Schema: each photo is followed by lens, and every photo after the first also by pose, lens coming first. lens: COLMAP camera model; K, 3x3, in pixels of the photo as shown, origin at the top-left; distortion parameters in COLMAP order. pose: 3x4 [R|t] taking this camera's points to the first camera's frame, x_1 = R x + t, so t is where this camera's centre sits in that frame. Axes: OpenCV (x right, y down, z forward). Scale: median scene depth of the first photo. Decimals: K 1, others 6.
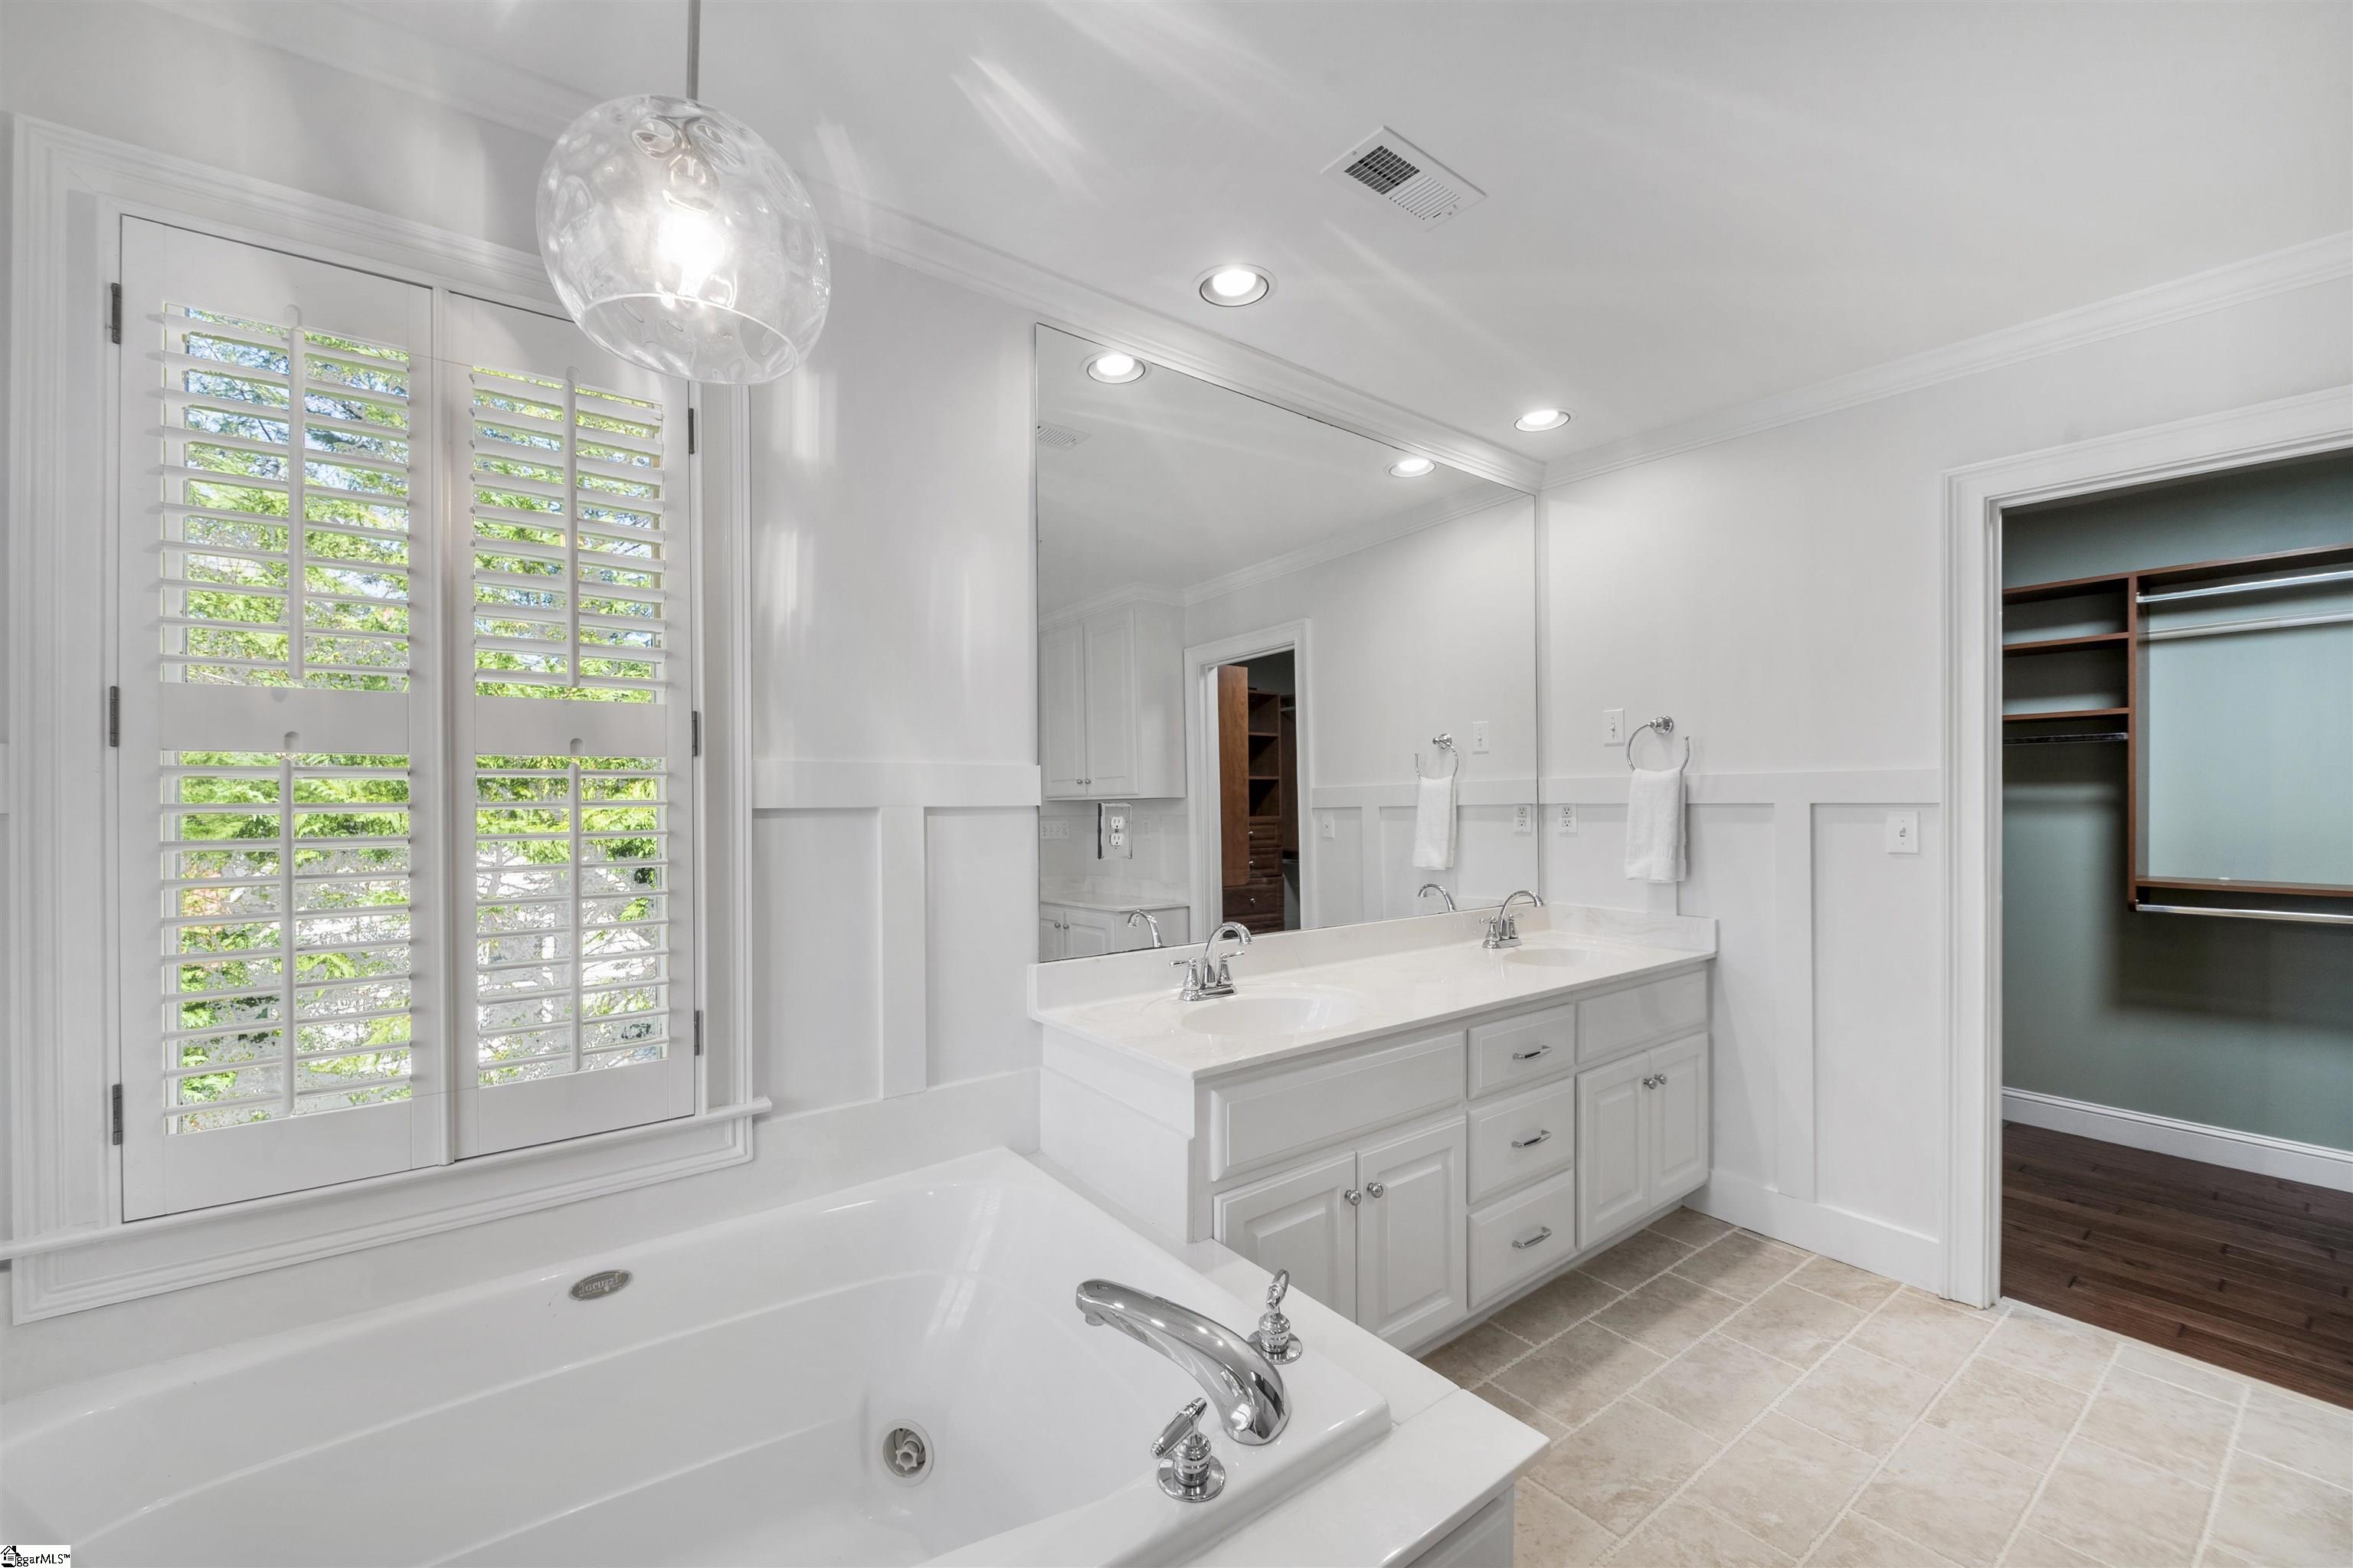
lens RADIAL K [[954.0, 0, 1166.8], [0, 954.0, 794.4], [0, 0, 1]] dist [-0.015778, -0.000410]
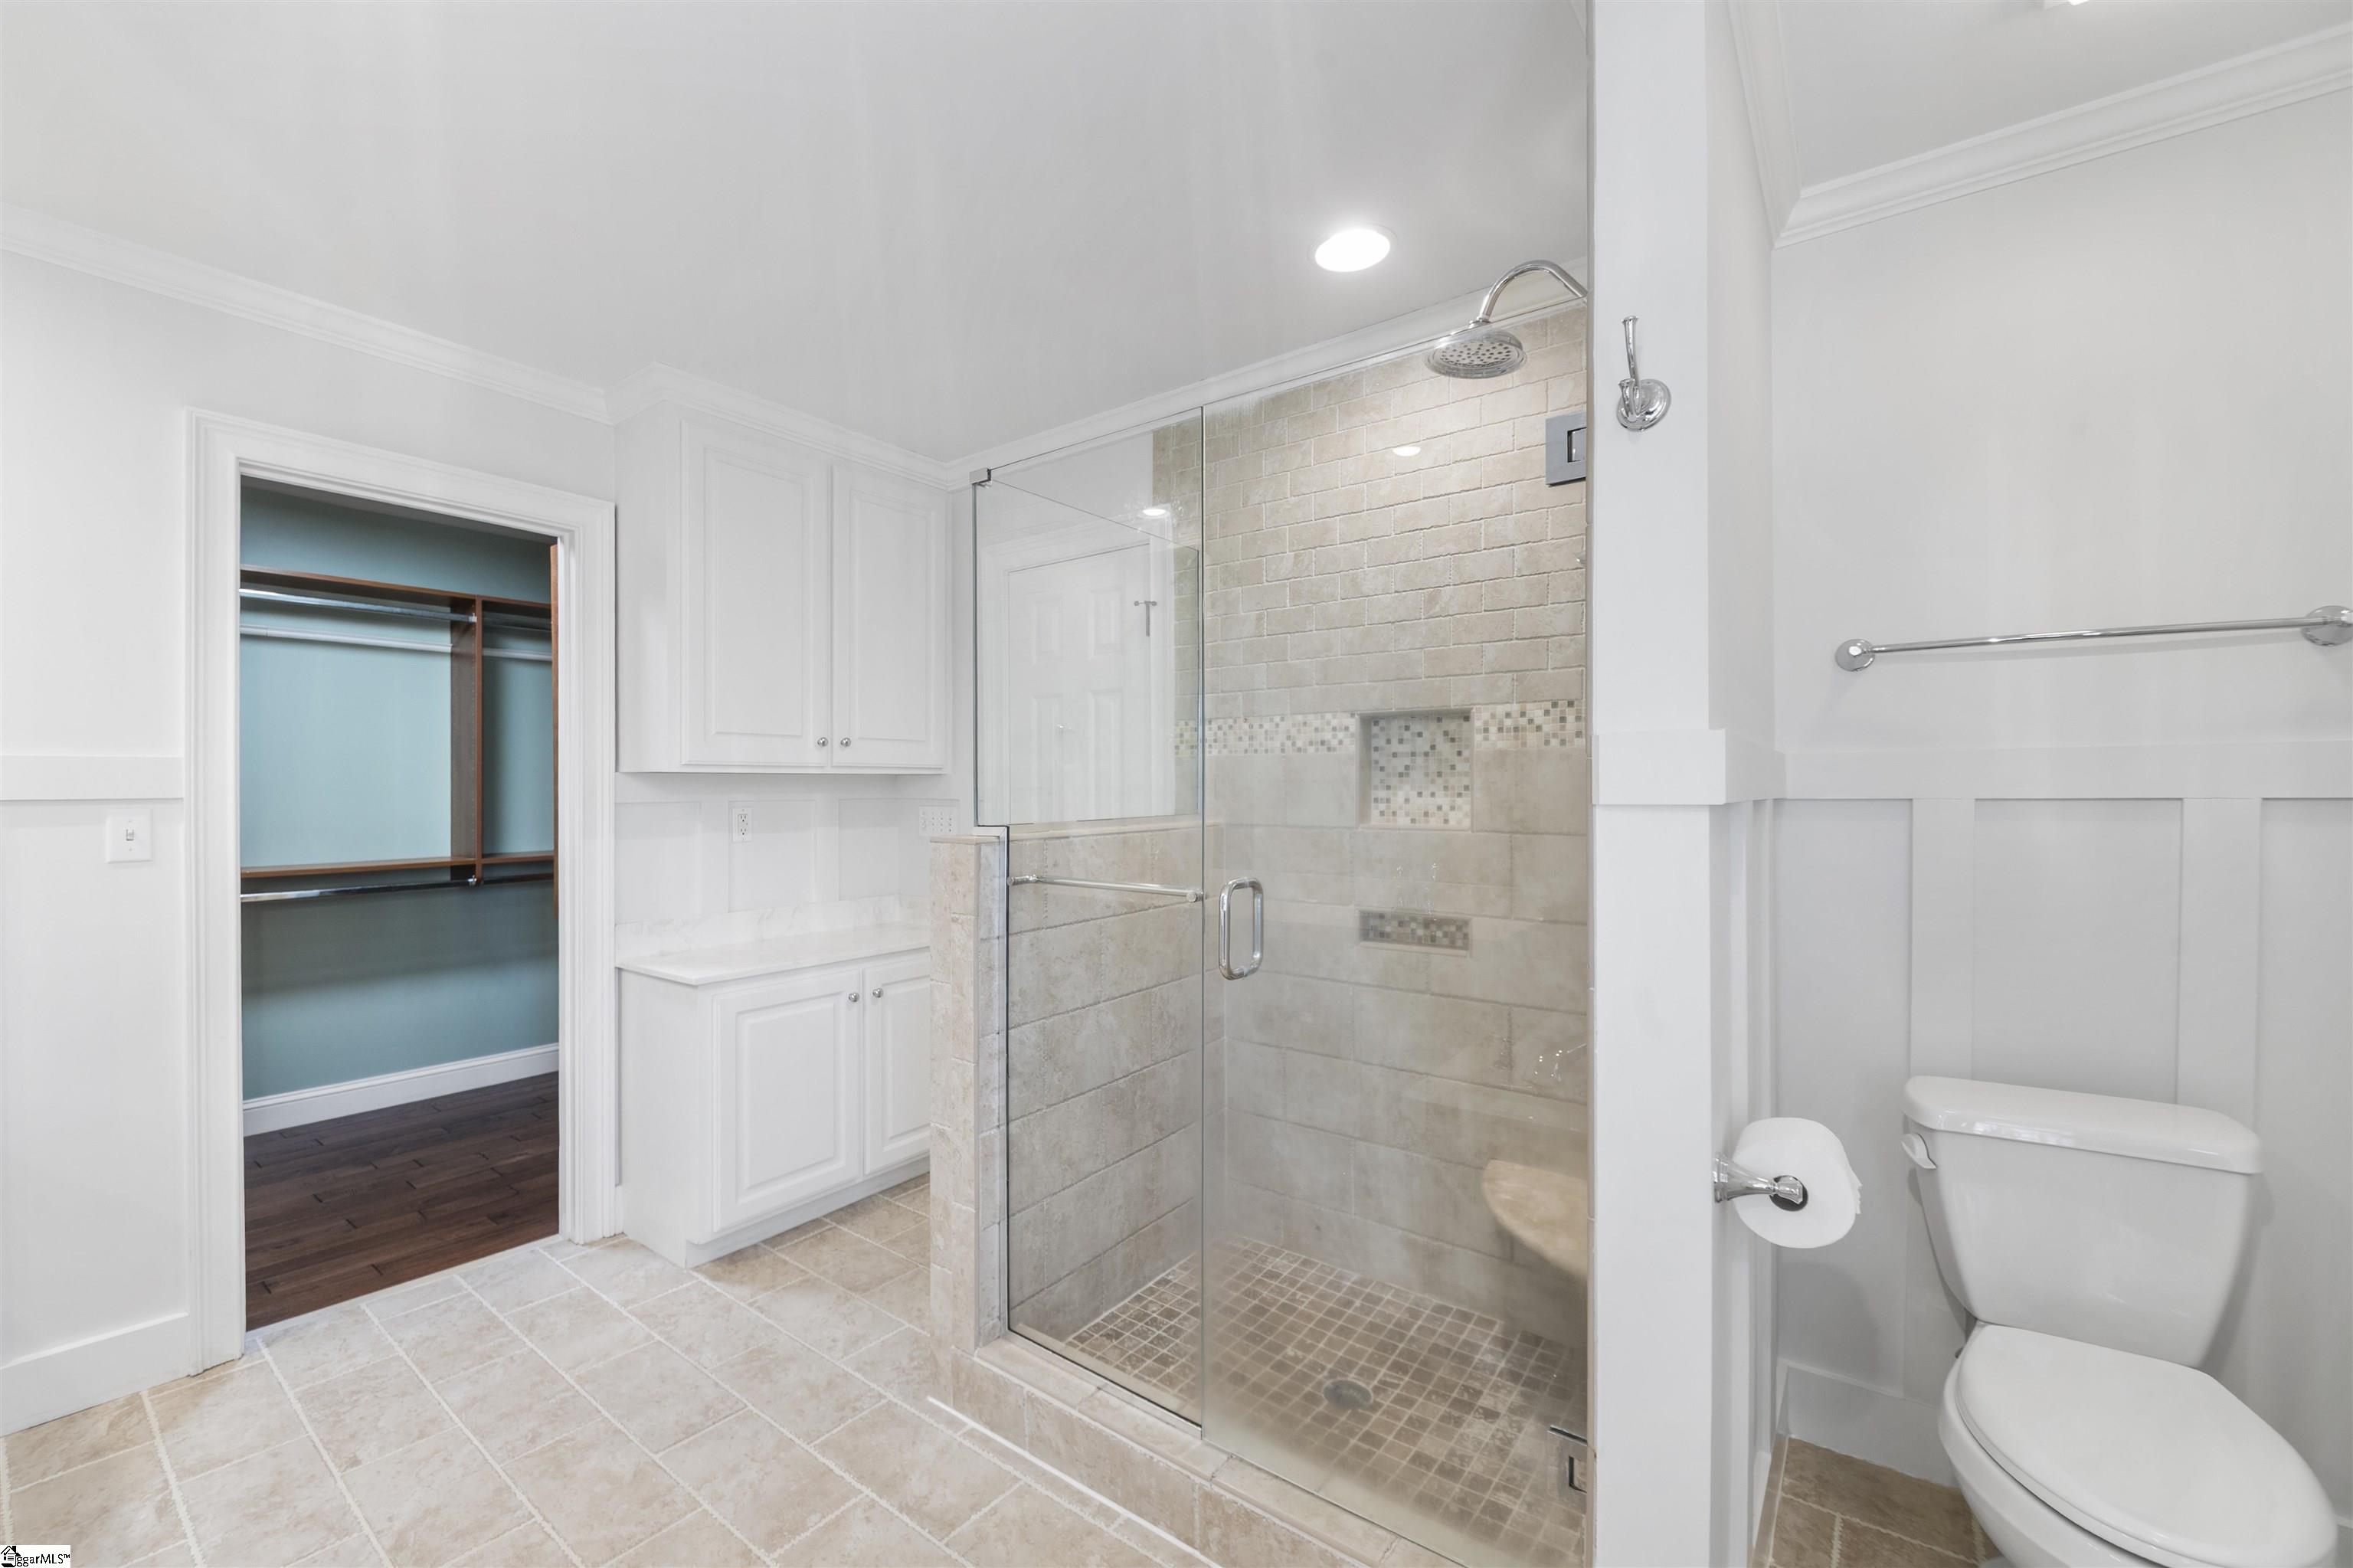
lens RADIAL K [[954.0, 0, 1167.5], [0, 954.0, 786.9], [0, 0, 1]] dist [-0.015778, -0.000410]
pose [[-0.262542, -0.007417, 0.964892, -0.236910], [-0.000905, 0.999972, 0.007441, -0.008619], [-0.964920, 0.001081, -0.262542, 0.387063]]
